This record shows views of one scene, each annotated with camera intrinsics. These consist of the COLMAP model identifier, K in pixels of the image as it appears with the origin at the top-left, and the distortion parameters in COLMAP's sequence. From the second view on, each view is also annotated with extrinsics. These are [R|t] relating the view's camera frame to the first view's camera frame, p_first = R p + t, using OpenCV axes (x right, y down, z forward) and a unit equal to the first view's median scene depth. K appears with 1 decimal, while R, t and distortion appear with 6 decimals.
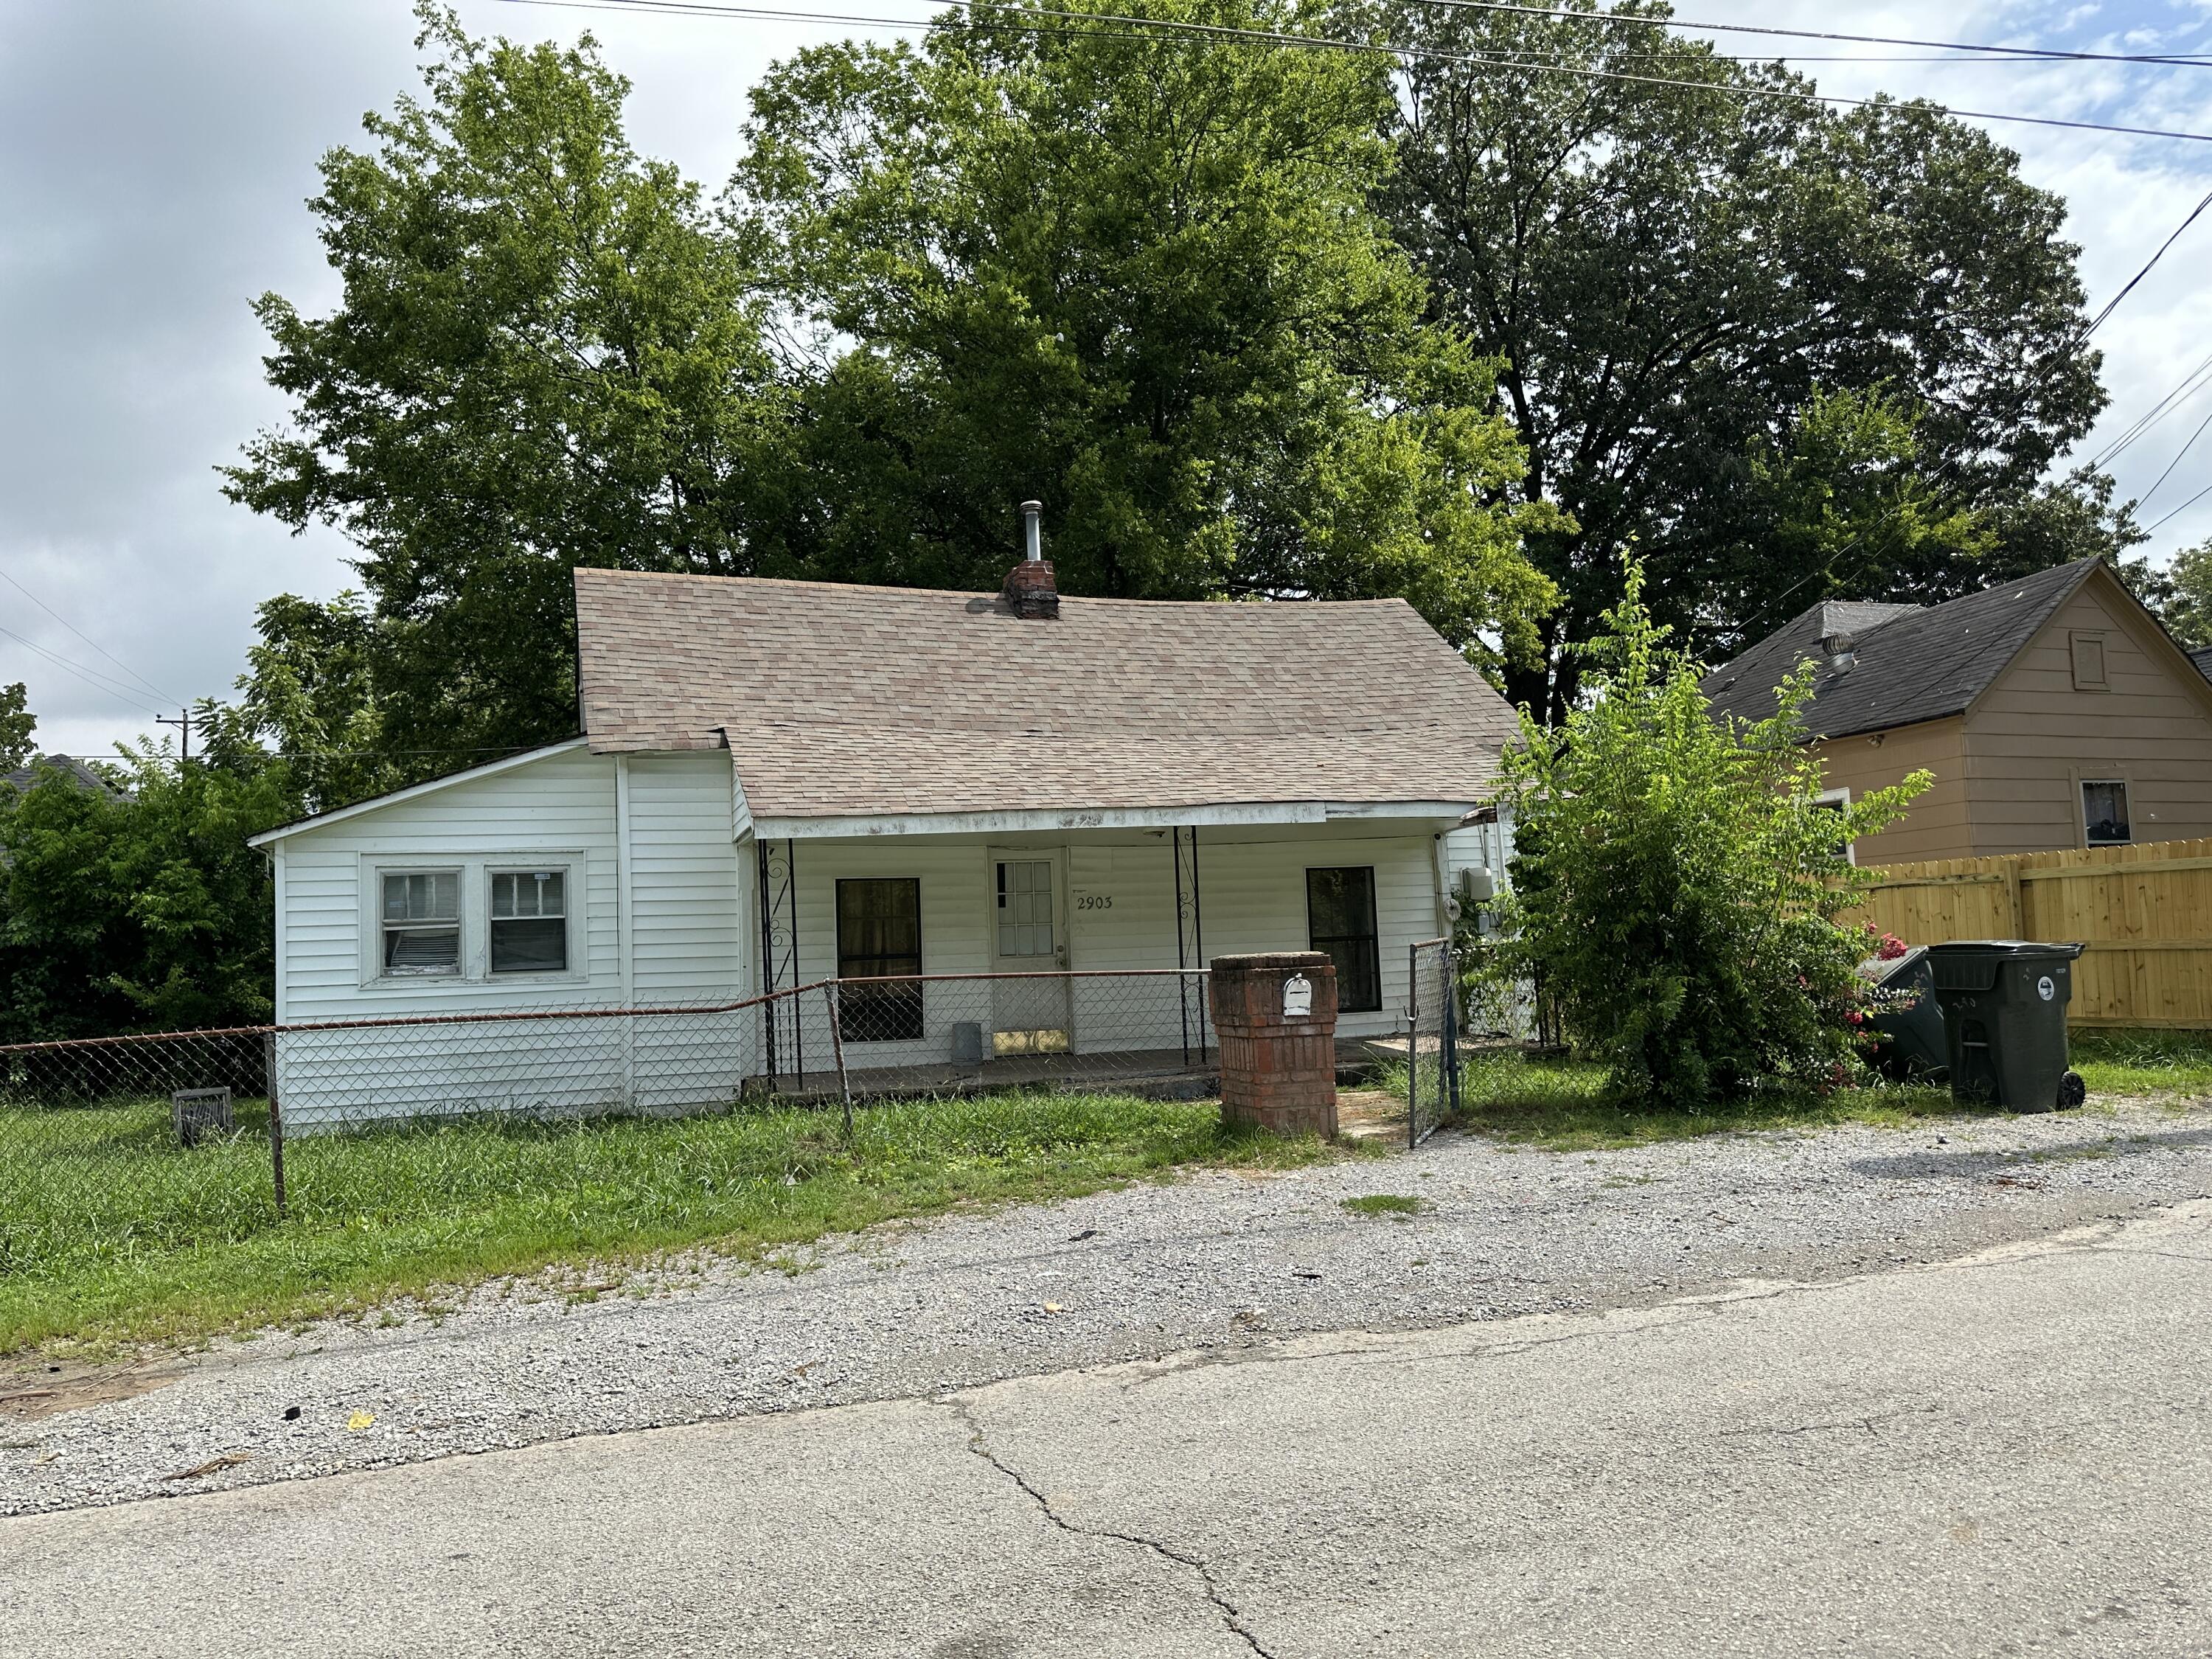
lens RADIAL K [[1610.3, 0, 1106.0], [0, 1610.3, 829.5], [0, 0, 1]] dist [0.096885, -0.195210]
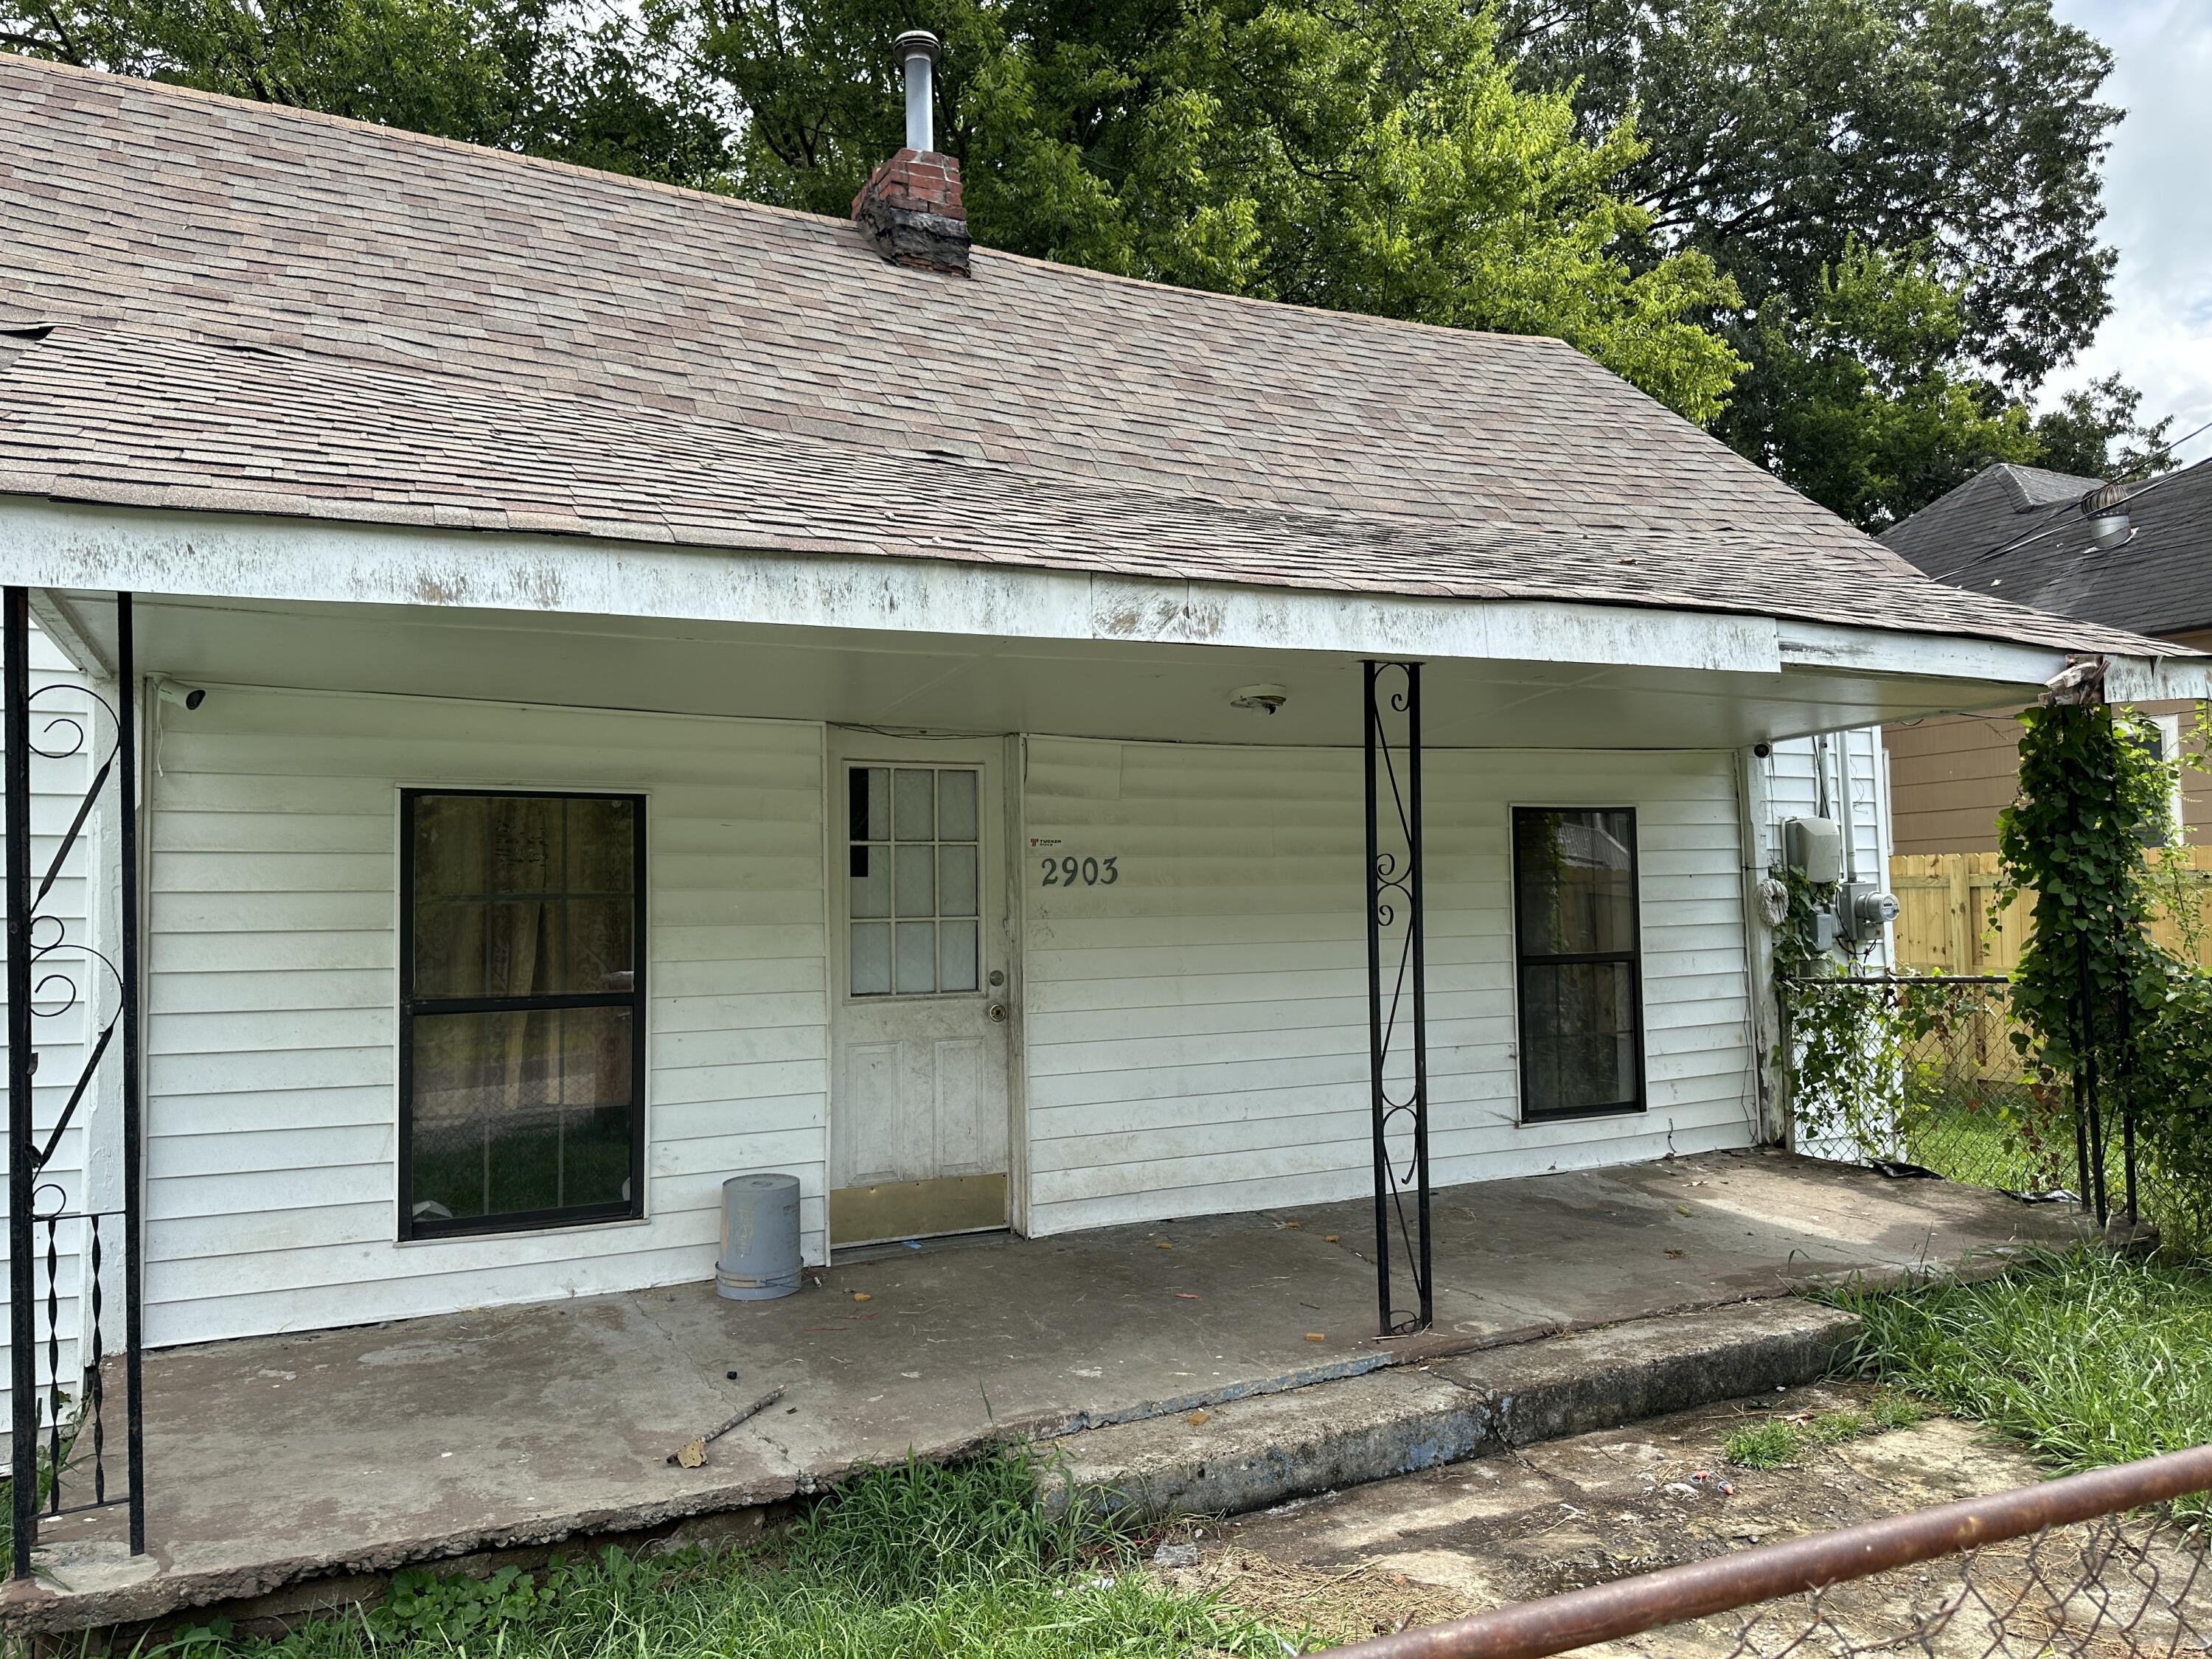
lens RADIAL K [[1610.3, 0, 1106.0], [0, 1610.3, 829.5], [0, 0, 1]] dist [0.096885, -0.195210]
pose [[0.990437, 0.028772, 0.134931, -0.052771], [-0.032423, 0.999163, 0.024941, 0.022025], [-0.134101, -0.029077, 0.990541, 0.539743]]
